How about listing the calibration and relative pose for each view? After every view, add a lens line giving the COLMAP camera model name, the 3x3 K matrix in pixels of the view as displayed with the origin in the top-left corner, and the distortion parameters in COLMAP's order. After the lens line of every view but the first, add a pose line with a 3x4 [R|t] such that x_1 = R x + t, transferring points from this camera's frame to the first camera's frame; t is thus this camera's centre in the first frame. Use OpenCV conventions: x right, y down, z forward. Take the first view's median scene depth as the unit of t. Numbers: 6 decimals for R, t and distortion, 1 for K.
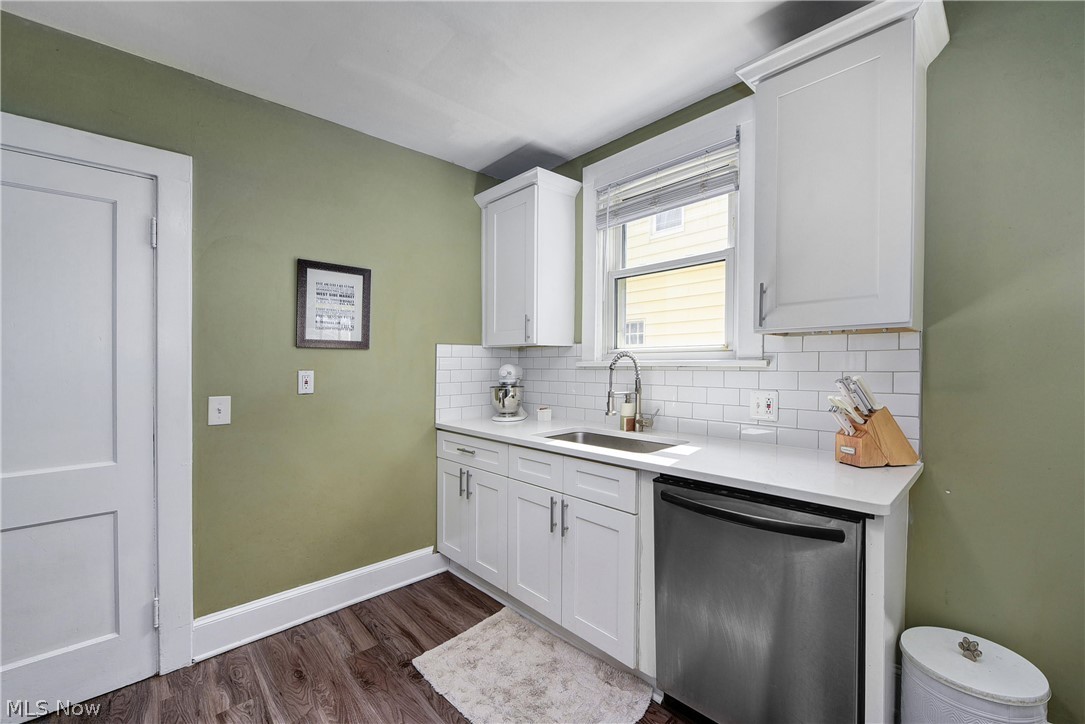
lens RADIAL K [[442.5, 0, 554.6], [0, 442.5, 369.2], [0, 0, 1]] dist [-0.002792, -0.000476]
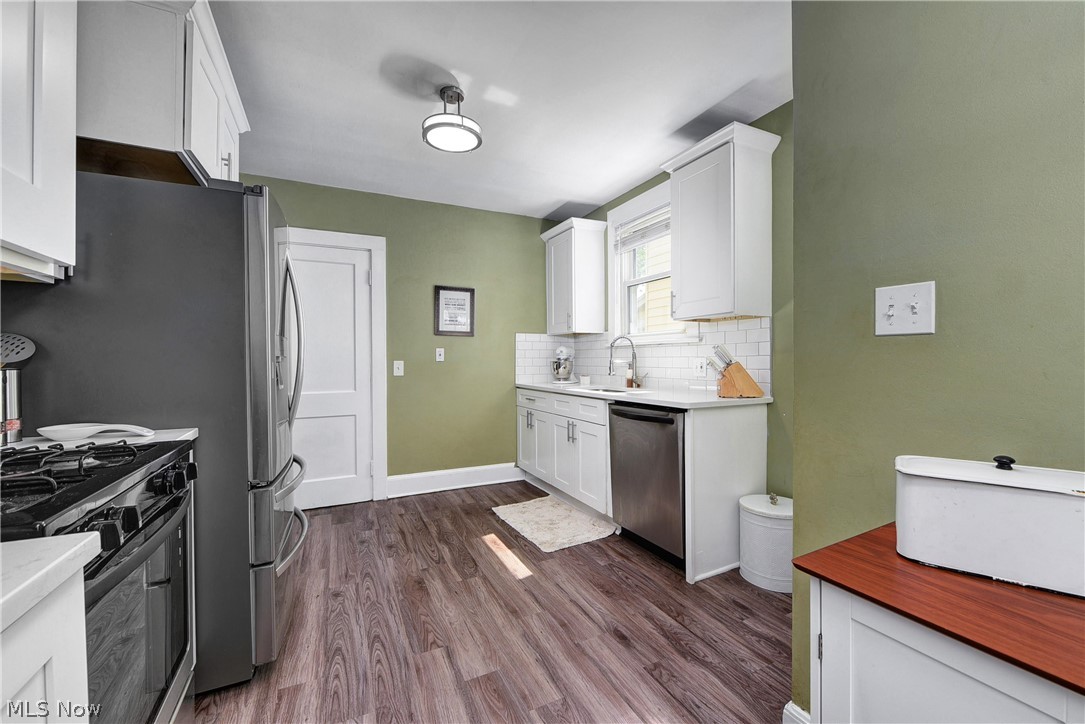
lens RADIAL K [[441.3, 0, 563.7], [0, 441.3, 377.2], [0, 0, 1]] dist [0.000081, -0.000087]
pose [[0.963557, 0.009330, -0.267342, 0.388410], [-0.002273, 0.999641, 0.026694, 0.070610], [0.267495, -0.025113, 0.963232, -0.570910]]
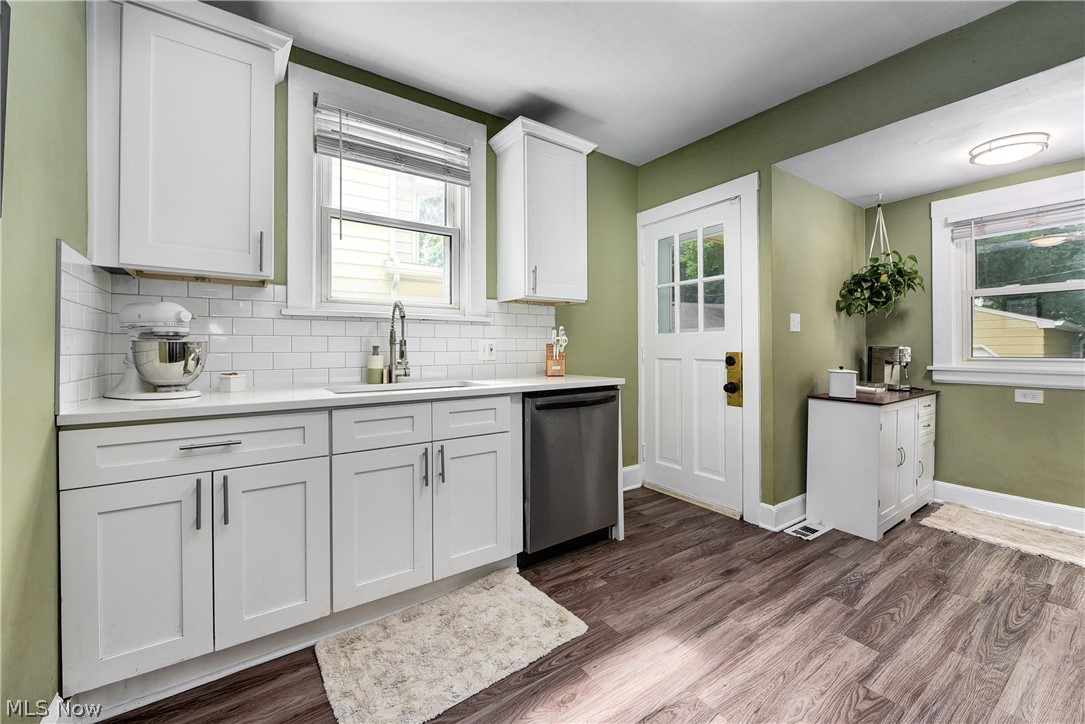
lens RADIAL K [[435.3, 0, 543.7], [0, 435.3, 360.2], [0, 0, 1]] dist [-0.006752, -0.000158]
pose [[0.140938, -0.020962, 0.989797, -0.792786], [0.017291, 0.999675, 0.018709, 0.084368], [-0.989867, 0.014478, 0.141254, 0.572998]]
